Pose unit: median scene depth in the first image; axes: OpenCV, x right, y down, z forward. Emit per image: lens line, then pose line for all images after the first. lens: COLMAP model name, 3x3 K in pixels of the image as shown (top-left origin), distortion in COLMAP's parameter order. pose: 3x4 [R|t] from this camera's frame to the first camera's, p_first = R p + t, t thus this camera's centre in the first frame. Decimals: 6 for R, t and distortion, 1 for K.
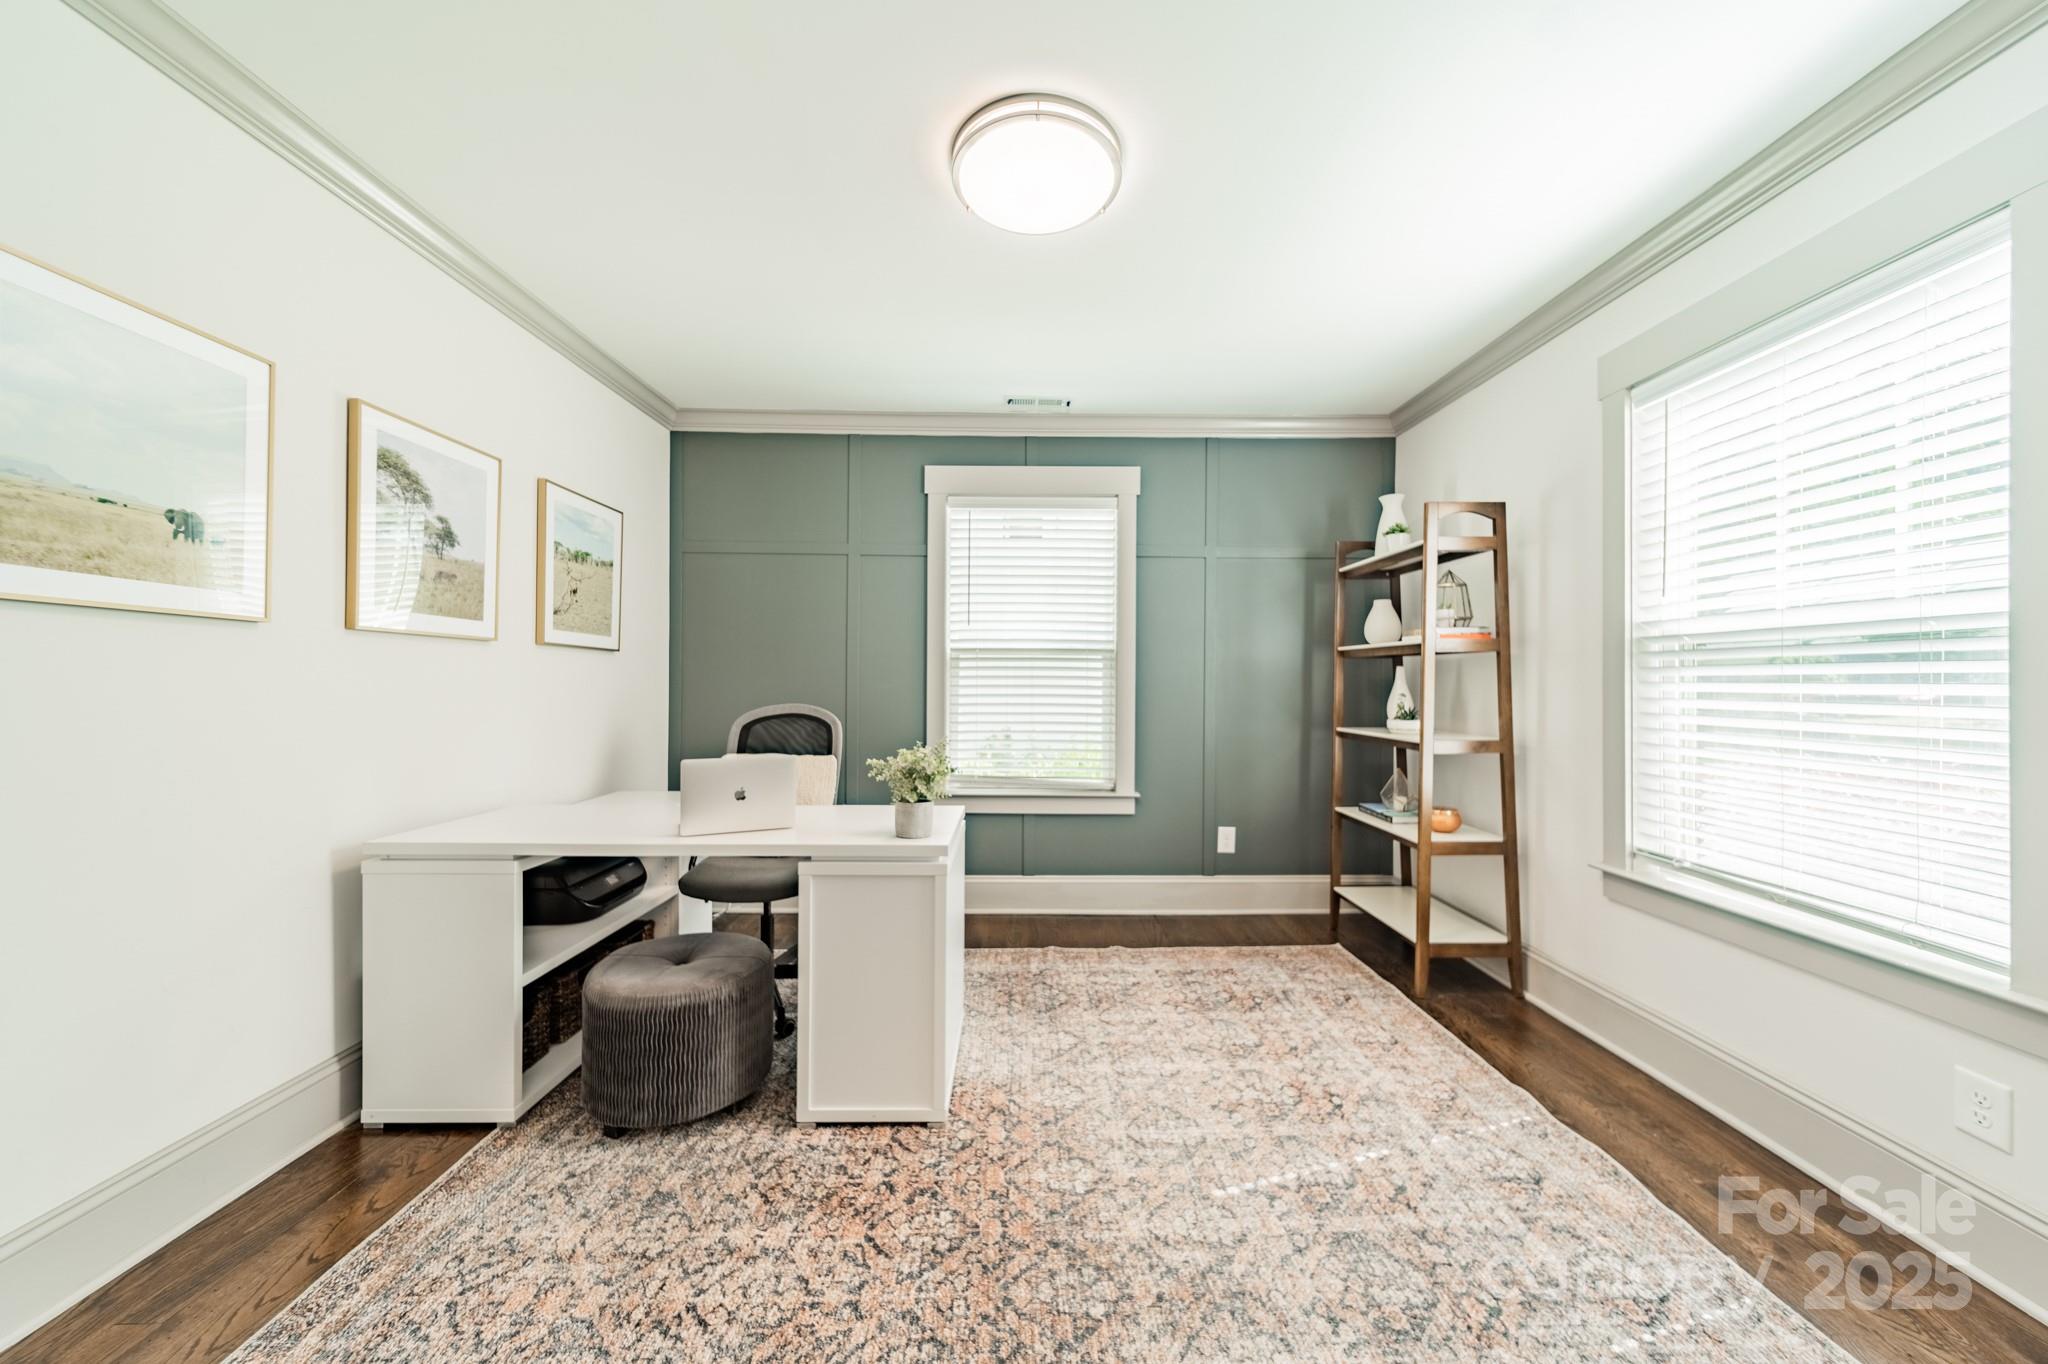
lens RADIAL K [[717.7, 0, 1028.1], [0, 717.7, 681.7], [0, 0, 1]] dist [0.004111, 0.000081]
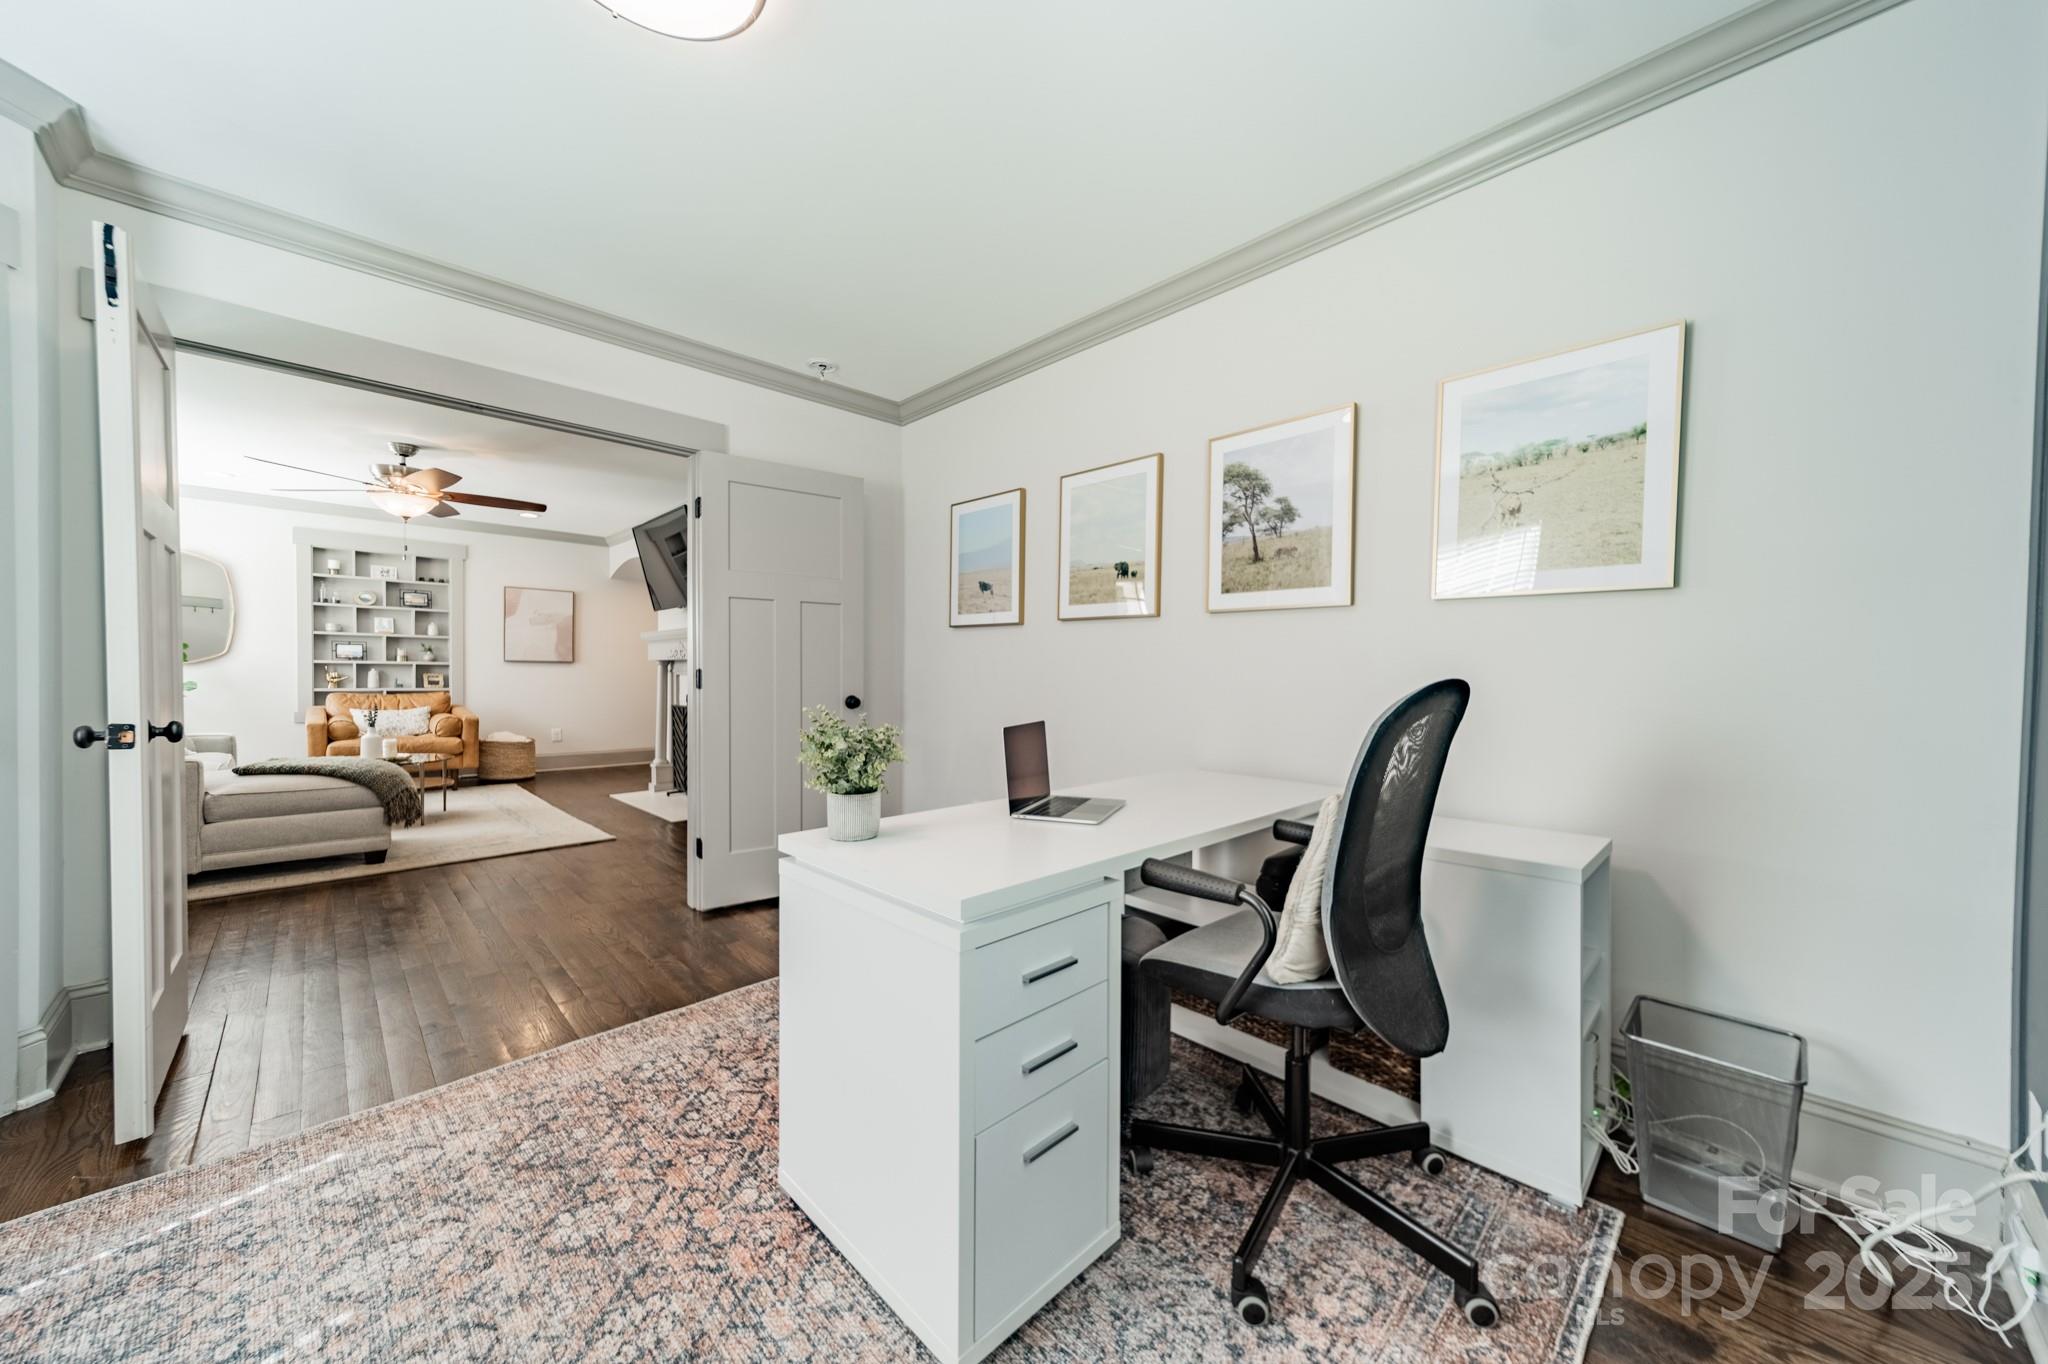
lens RADIAL K [[717.7, 0, 1031.1], [0, 717.7, 678.5], [0, 0, 1]] dist [0.004111, 0.000081]
pose [[-0.717072, -0.001022, -0.696998, 0.208787], [-0.008067, 0.999944, 0.006833, 0.038246], [0.696952, 0.010522, -0.717041, 1.524501]]
